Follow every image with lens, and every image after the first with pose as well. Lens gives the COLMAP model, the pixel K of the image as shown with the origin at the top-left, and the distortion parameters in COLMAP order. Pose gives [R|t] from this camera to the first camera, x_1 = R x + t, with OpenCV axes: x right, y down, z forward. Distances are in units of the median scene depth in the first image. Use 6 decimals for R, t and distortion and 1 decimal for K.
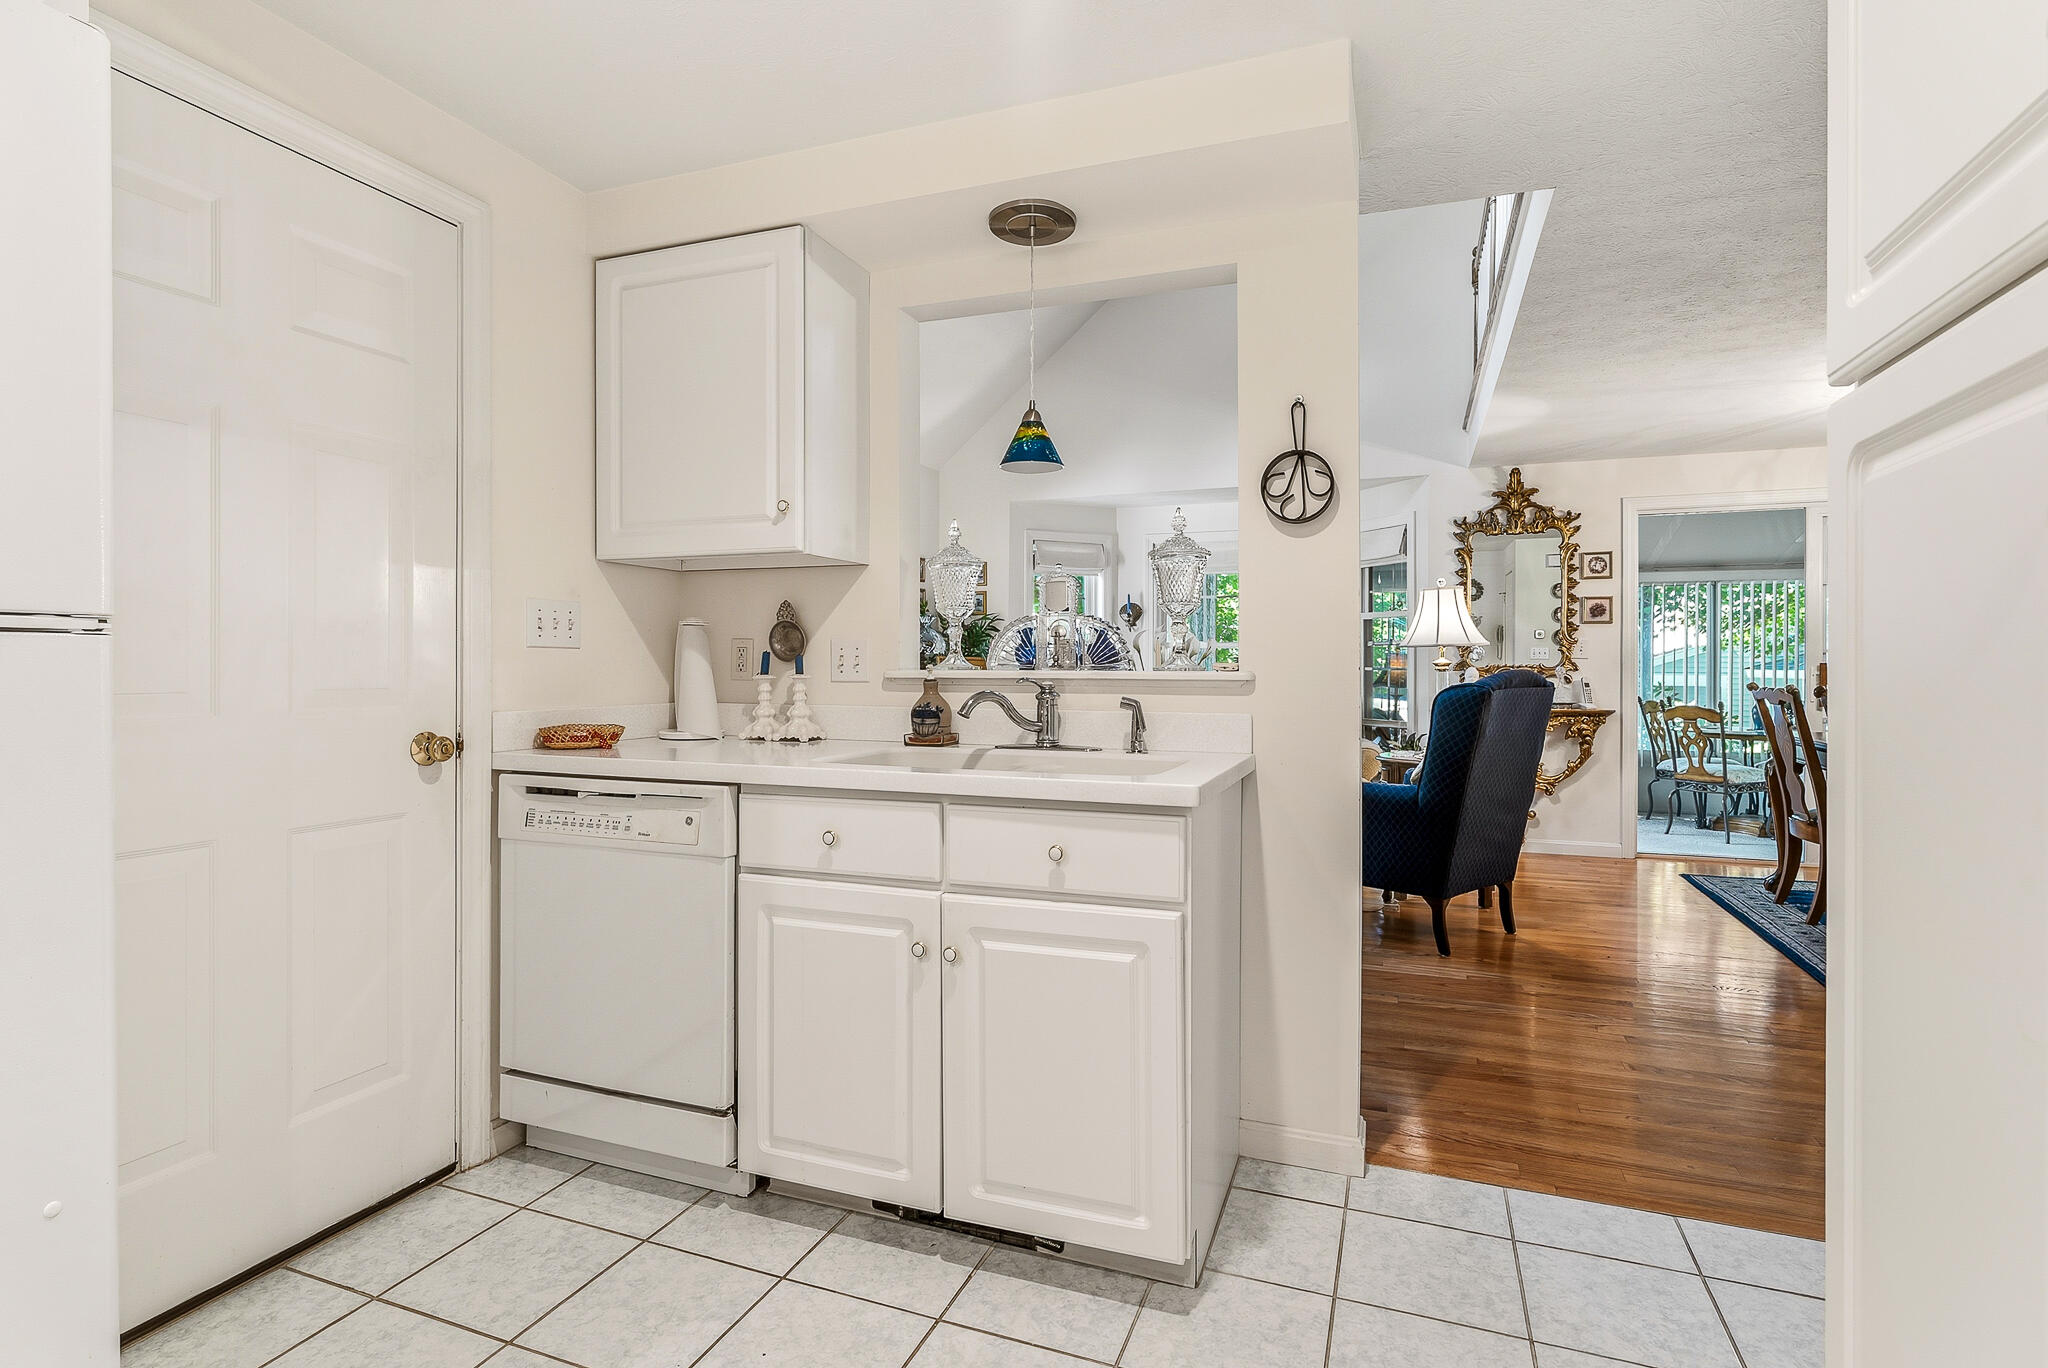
lens RADIAL K [[990.5, 0, 1027.7], [0, 990.5, 678.6], [0, 0, 1]] dist [0.003063, 0.000106]
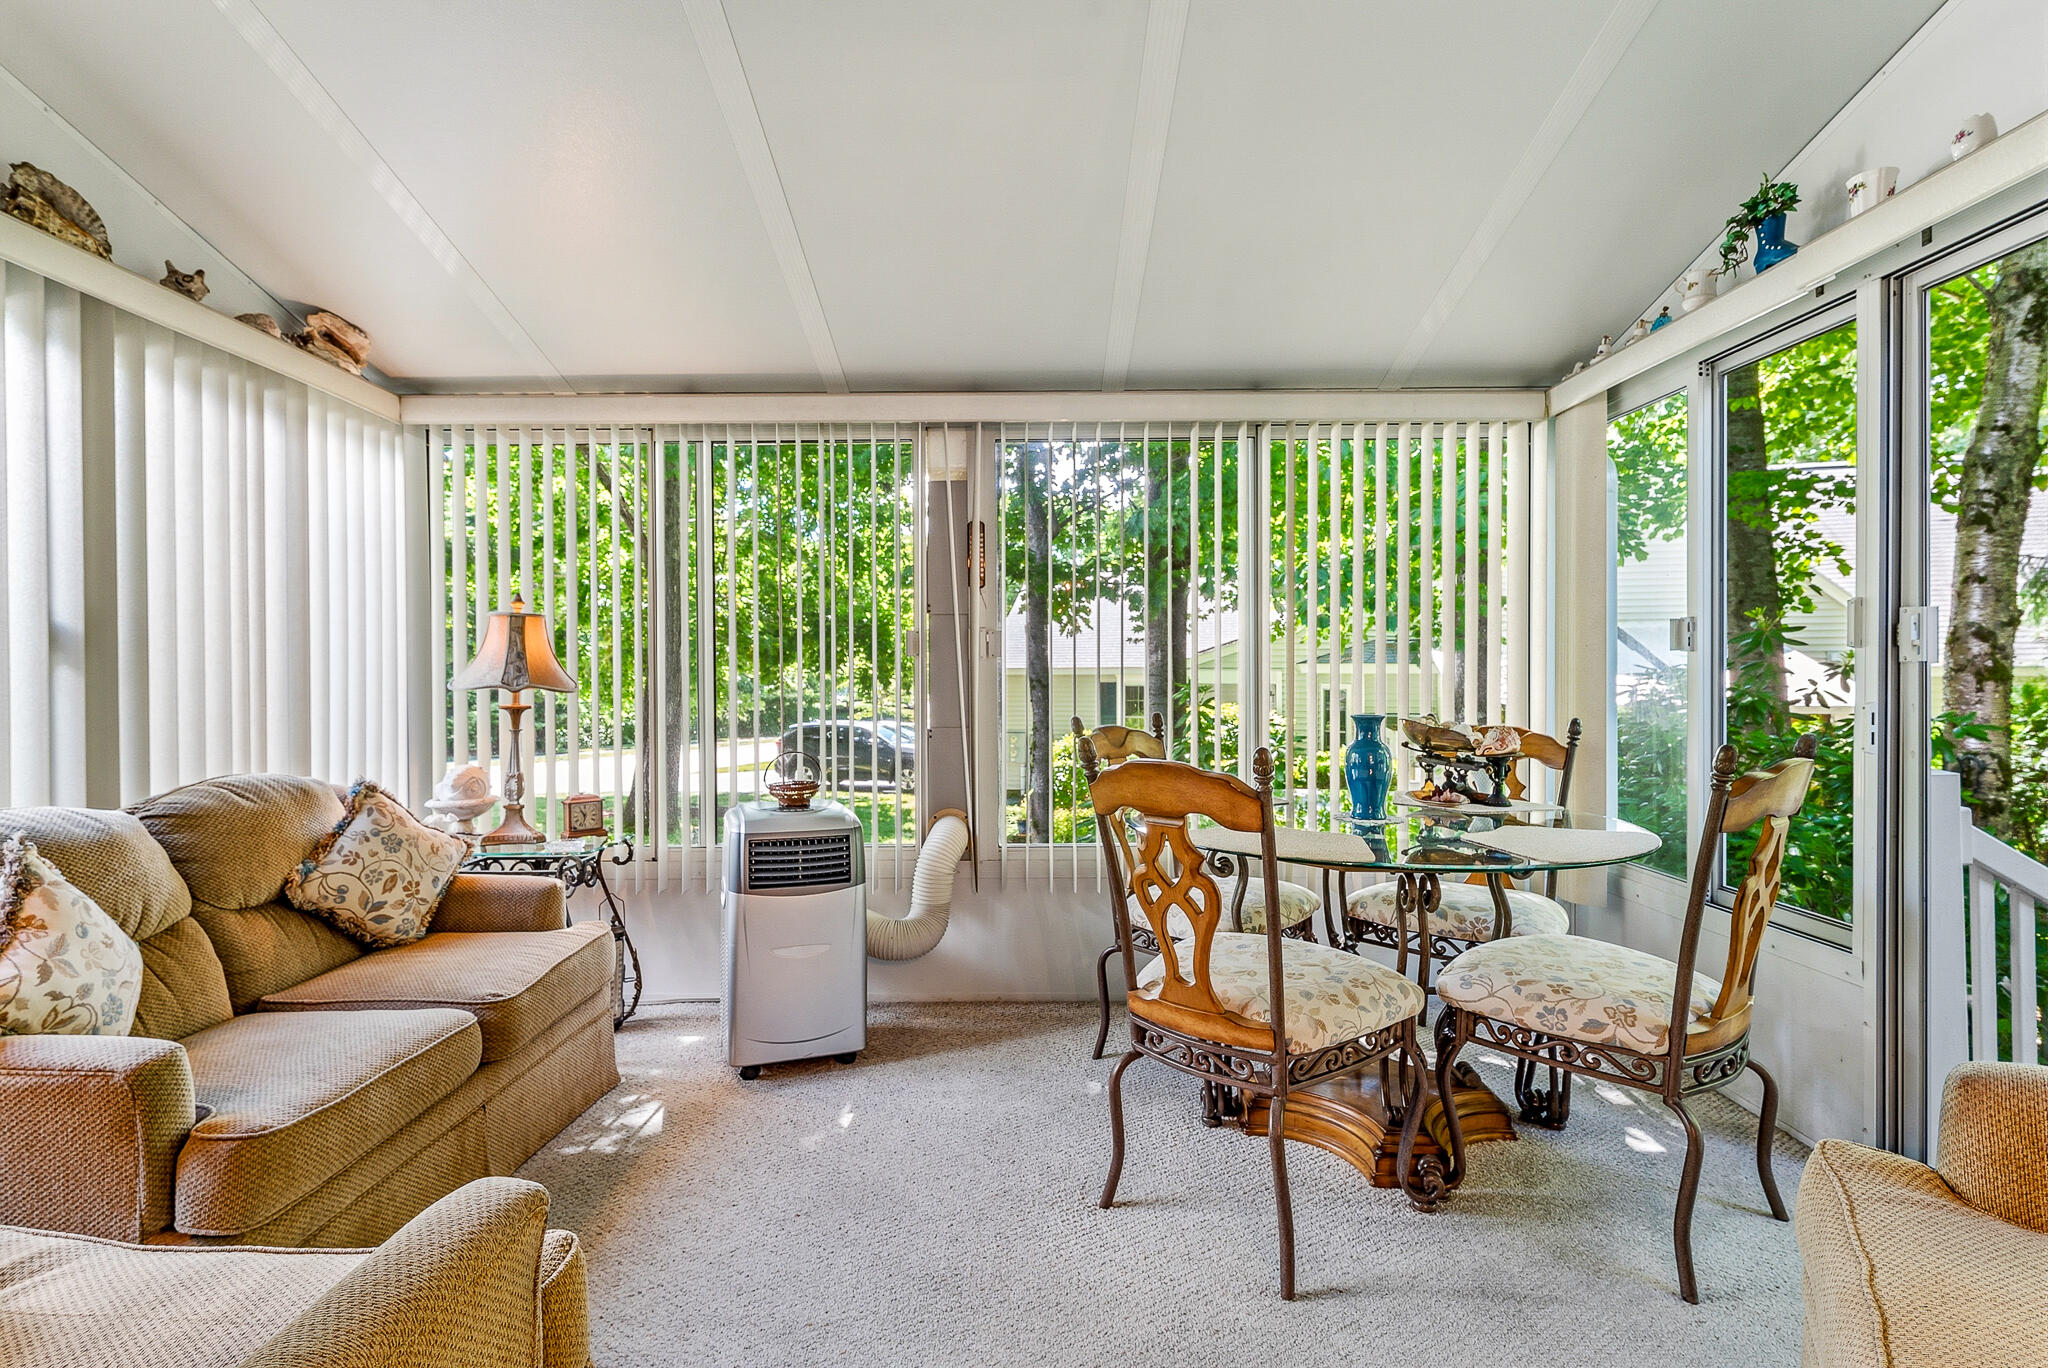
lens RADIAL K [[990.5, 0, 1009.3], [0, 990.5, 679.6], [0, 0, 1]] dist [0.003063, 0.000106]
pose [[0.940779, -0.009091, 0.338898, 0.537229], [0.006082, 0.999932, 0.009940, 0.002708], [-0.338966, -0.007290, 0.940771, 0.762667]]
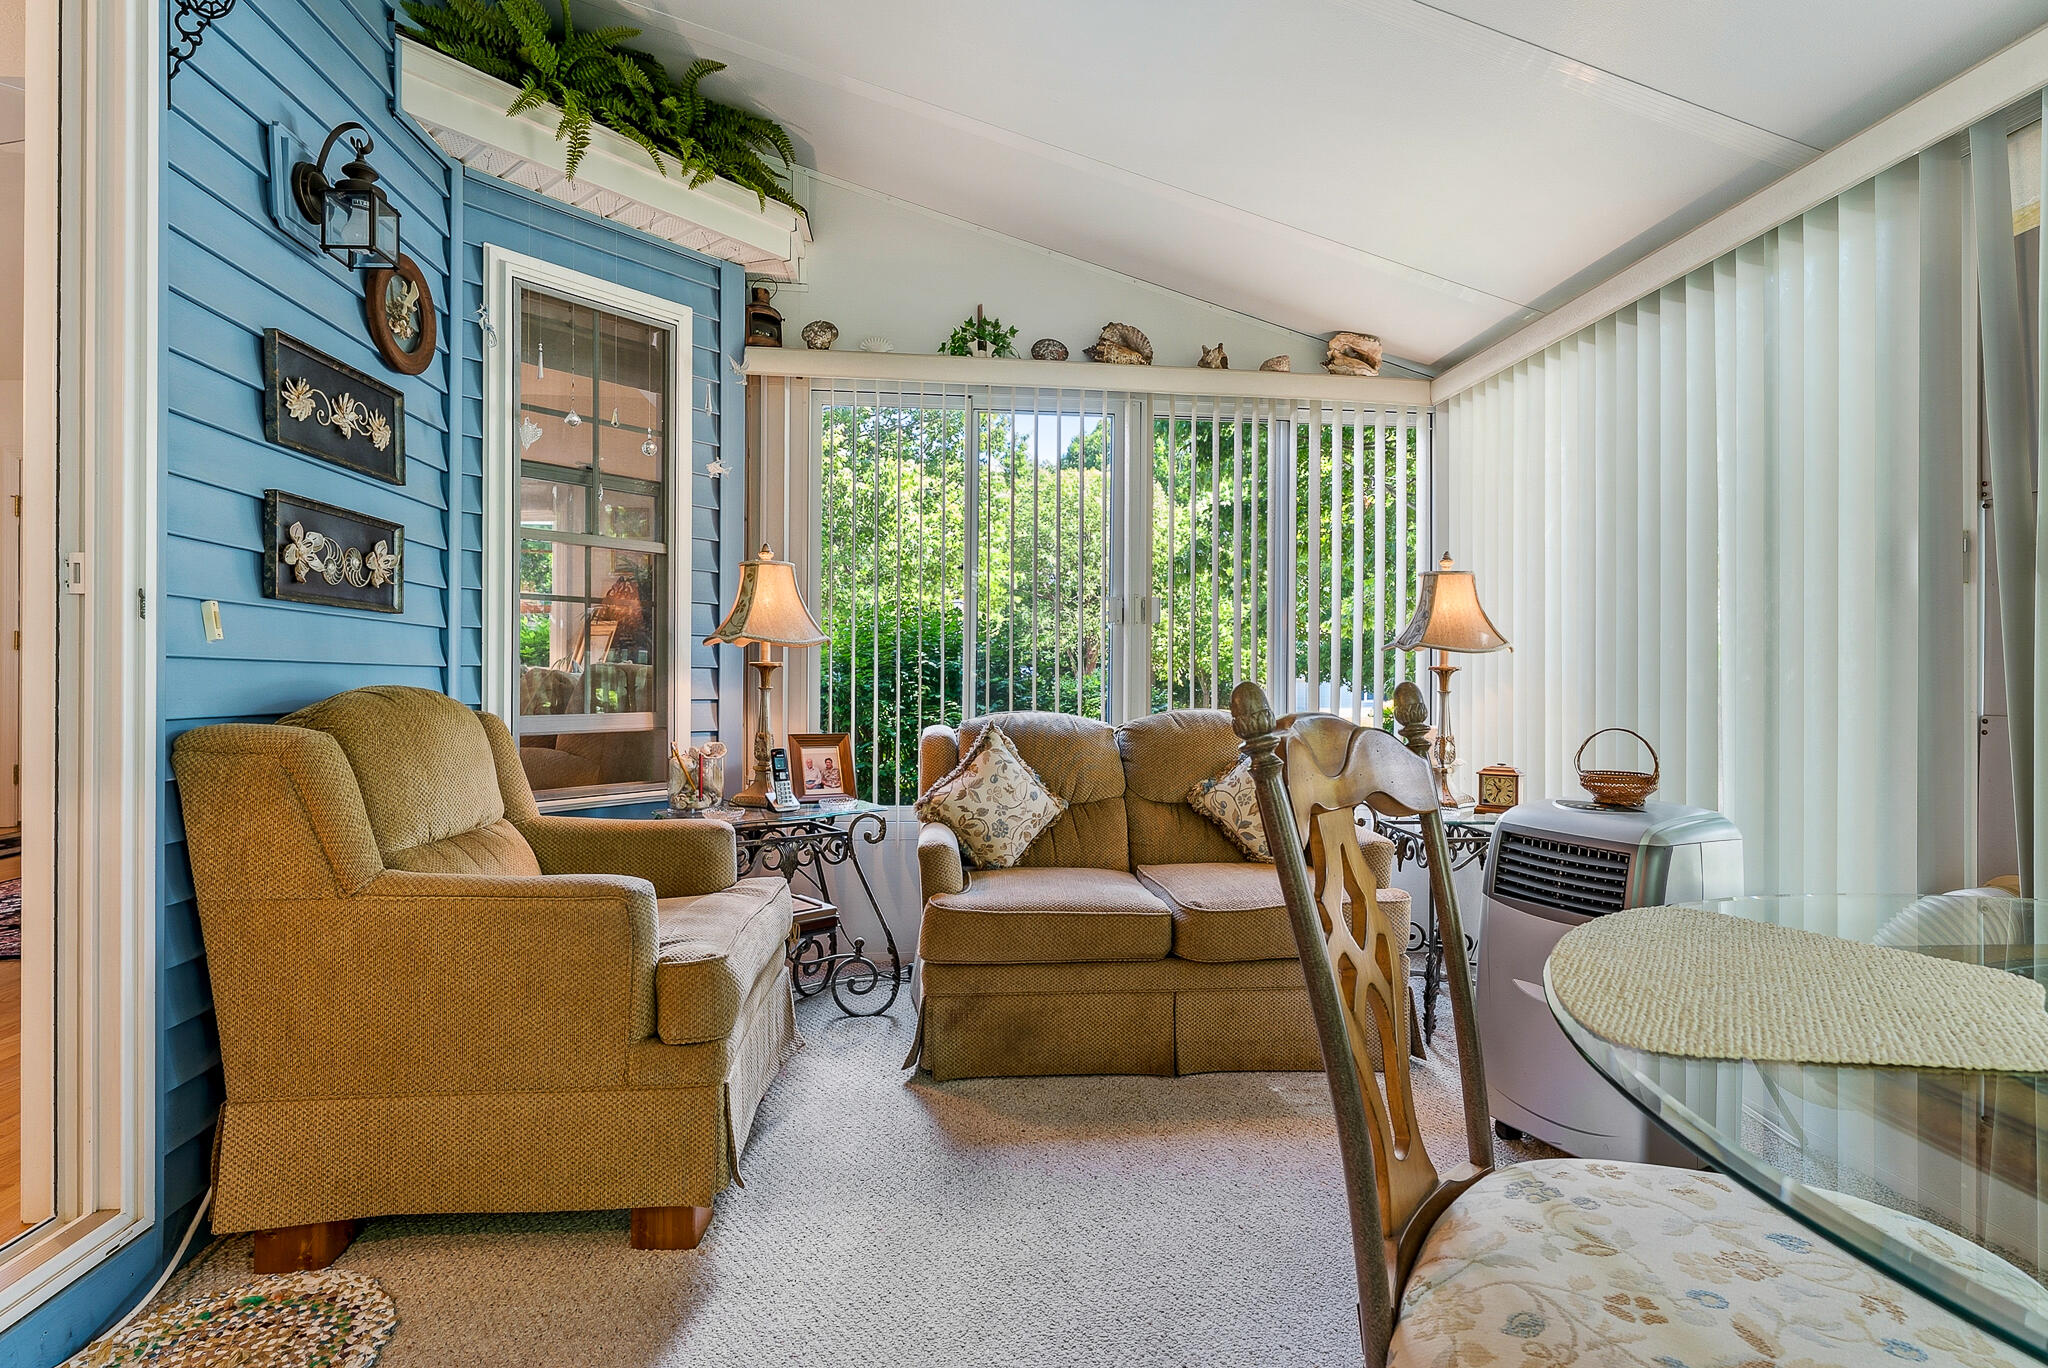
lens RADIAL K [[990.5, 0, 1014.6], [0, 990.5, 673.1], [0, 0, 1]] dist [0.003063, 0.000106]
pose [[0.438644, 0.001474, -0.898660, 0.753551], [-0.004342, 0.999990, -0.000479, 0.018705], [0.898651, 0.004112, 0.438646, 0.877154]]
